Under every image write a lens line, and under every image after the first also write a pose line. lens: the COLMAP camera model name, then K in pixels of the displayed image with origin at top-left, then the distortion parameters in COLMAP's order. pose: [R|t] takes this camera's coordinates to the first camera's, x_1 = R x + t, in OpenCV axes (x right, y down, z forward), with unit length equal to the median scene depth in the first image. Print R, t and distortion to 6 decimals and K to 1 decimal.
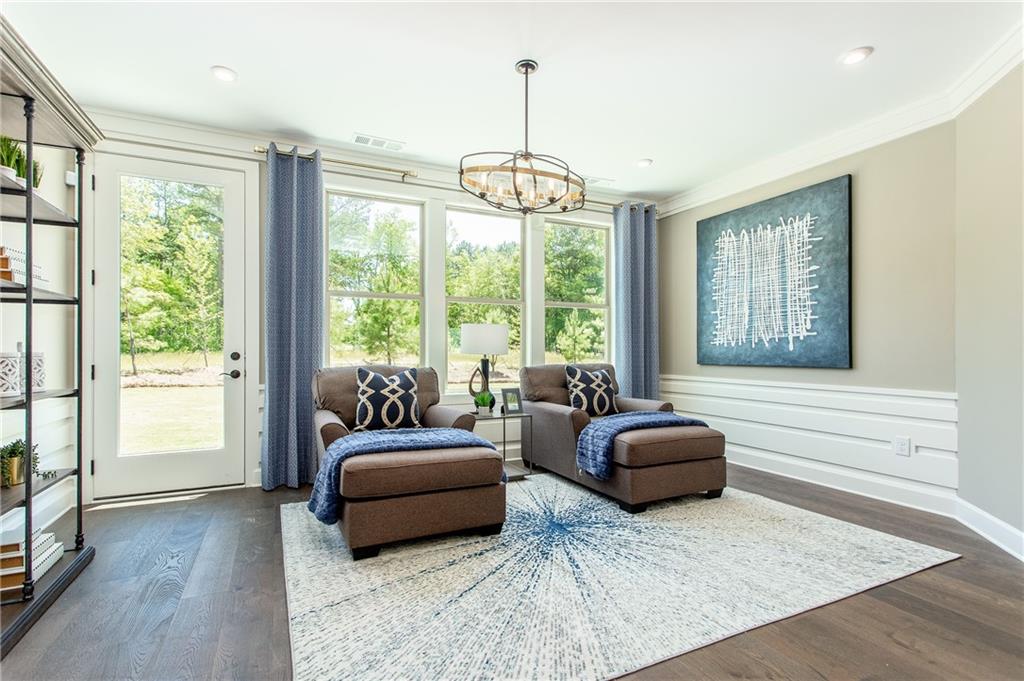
lens RADIAL K [[489.8, 0, 516.6], [0, 489.8, 345.2], [0, 0, 1]] dist [0.002472, 0.002845]
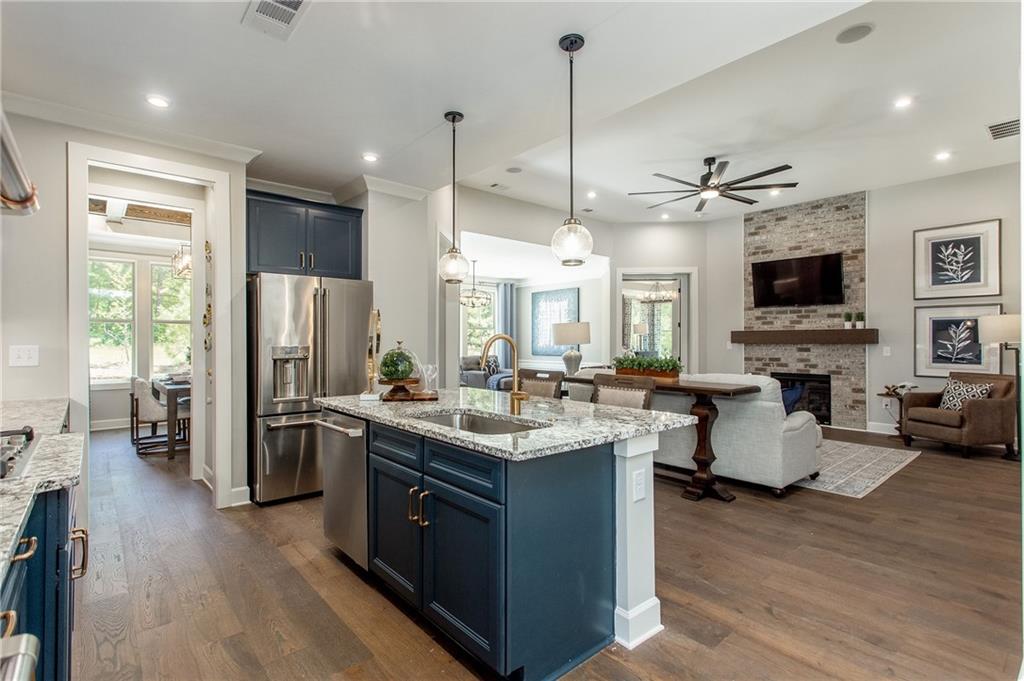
lens RADIAL K [[489.8, 0, 525.1], [0, 489.8, 342.2], [0, 0, 1]] dist [0.002472, 0.002845]
pose [[0.960646, -0.004710, 0.277737, -0.368865], [0.001026, 0.999910, 0.013408, -0.060854], [-0.277775, -0.012595, 0.960564, -1.466794]]
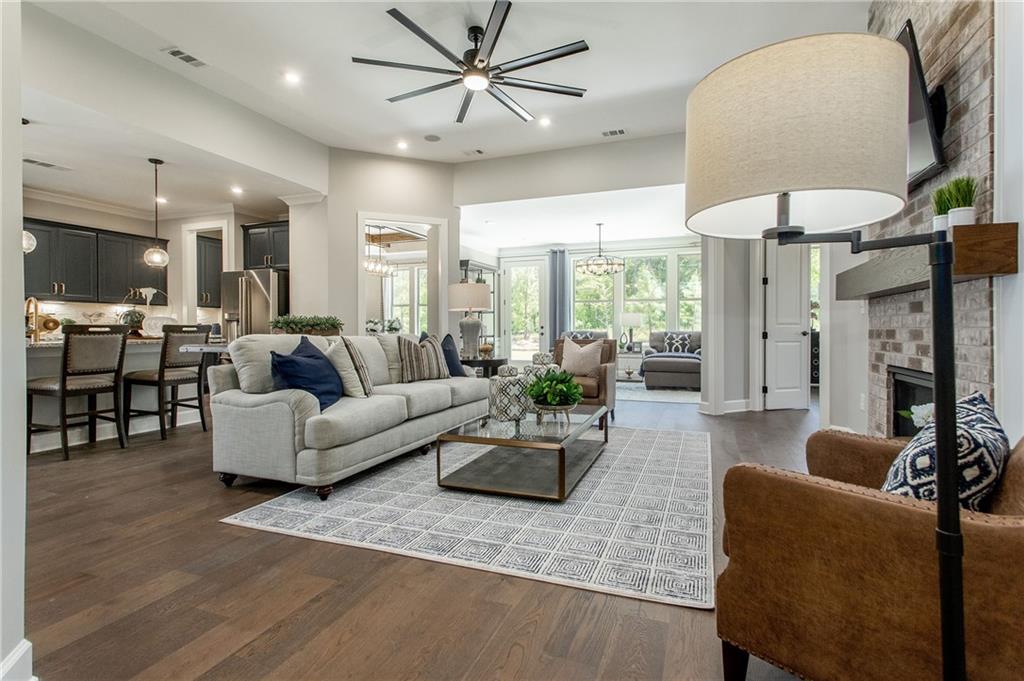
lens RADIAL K [[489.8, 0, 519.2], [0, 489.8, 329.4], [0, 0, 1]] dist [0.002472, 0.002845]
pose [[0.692258, -0.003173, -0.721643, 1.197770], [0.012713, 0.999889, 0.007799, 0.009727], [0.721538, -0.014573, 0.692222, -0.904474]]
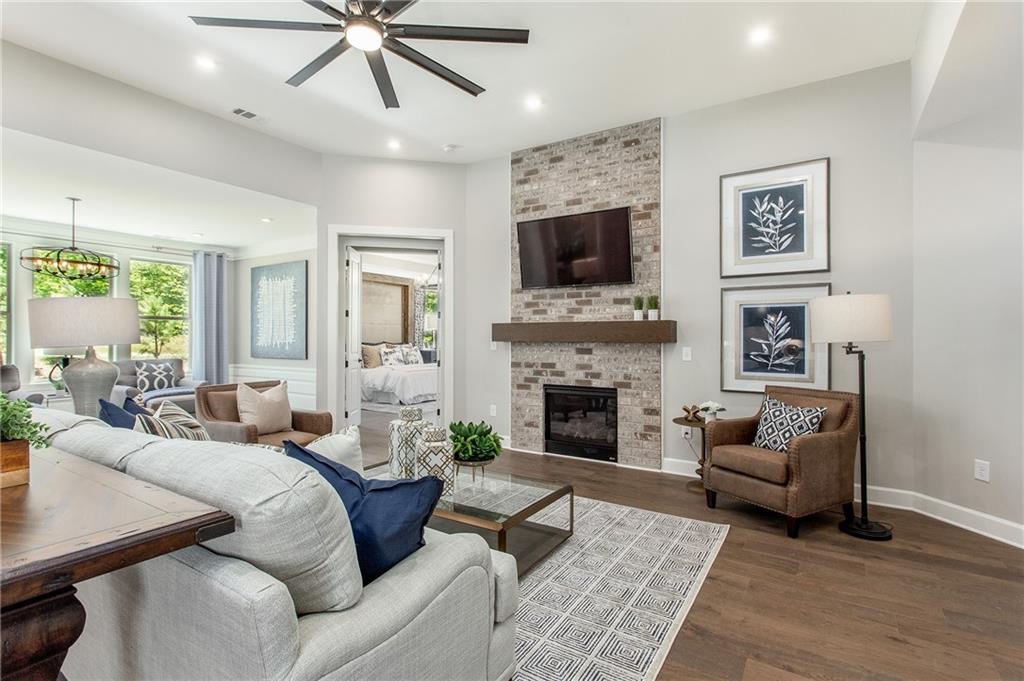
lens RADIAL K [[489.8, 0, 518.3], [0, 489.8, 338.9], [0, 0, 1]] dist [0.002472, 0.002845]
pose [[0.848541, -0.005462, 0.529102, 0.313801], [-0.002974, 0.999882, 0.015092, -0.057074], [-0.529122, -0.014380, 0.848424, -0.982877]]
